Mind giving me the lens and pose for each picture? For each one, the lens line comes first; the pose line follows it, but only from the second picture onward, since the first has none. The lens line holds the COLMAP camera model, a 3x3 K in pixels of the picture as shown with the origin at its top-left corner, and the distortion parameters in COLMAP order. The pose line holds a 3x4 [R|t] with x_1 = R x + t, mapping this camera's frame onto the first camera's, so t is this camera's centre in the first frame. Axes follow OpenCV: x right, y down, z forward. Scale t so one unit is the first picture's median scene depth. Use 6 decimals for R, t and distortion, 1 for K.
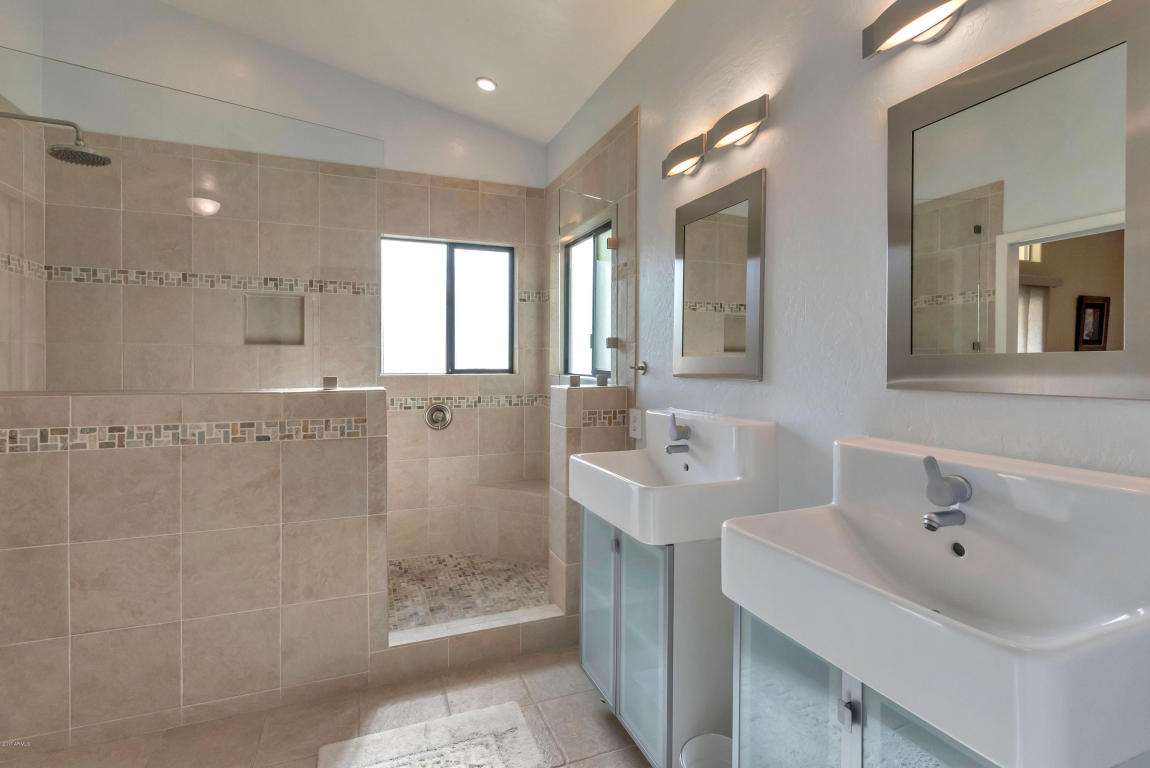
lens RADIAL K [[516.6, 0, 566.3], [0, 516.6, 373.1], [0, 0, 1]] dist [0.000944, 0.000153]
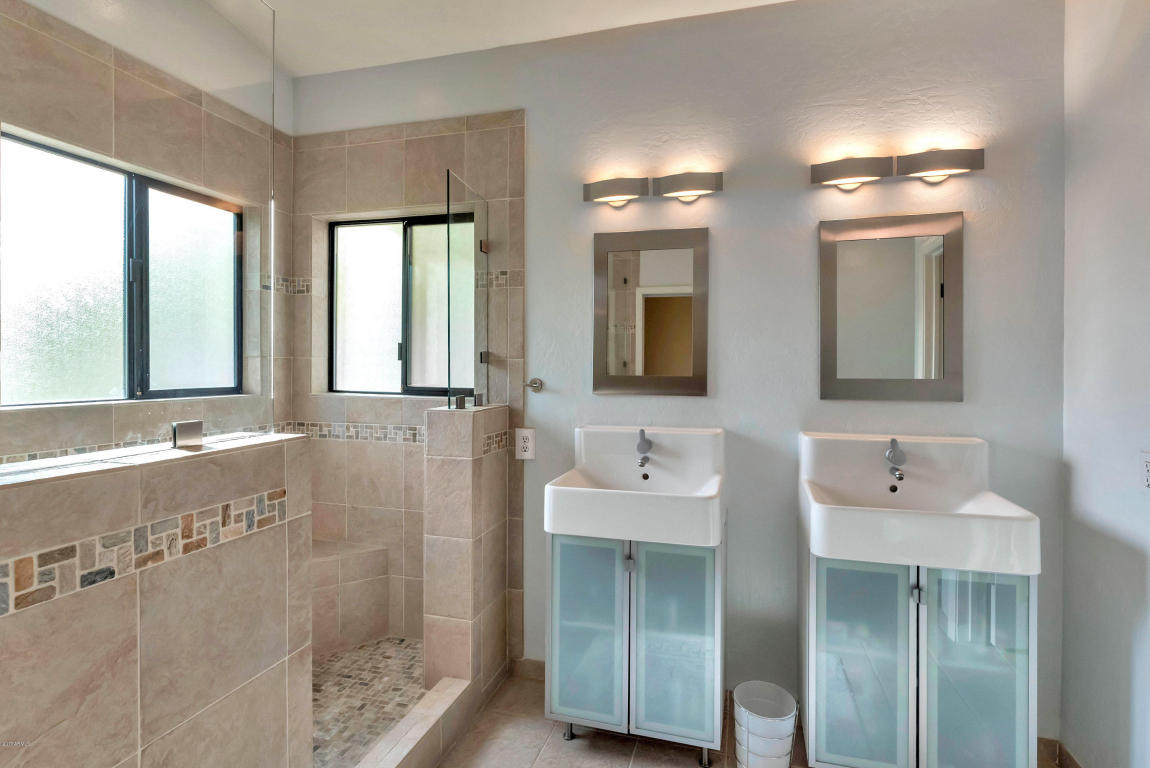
lens RADIAL K [[537.8, 0, 576.9], [0, 537.8, 371.2], [0, 0, 1]] dist [0.001401, -0.000134]
pose [[0.588071, -0.007467, 0.808774, -0.686095], [0.010369, 0.999945, 0.001693, -0.041413], [-0.808742, 0.007391, 0.588116, 0.388624]]
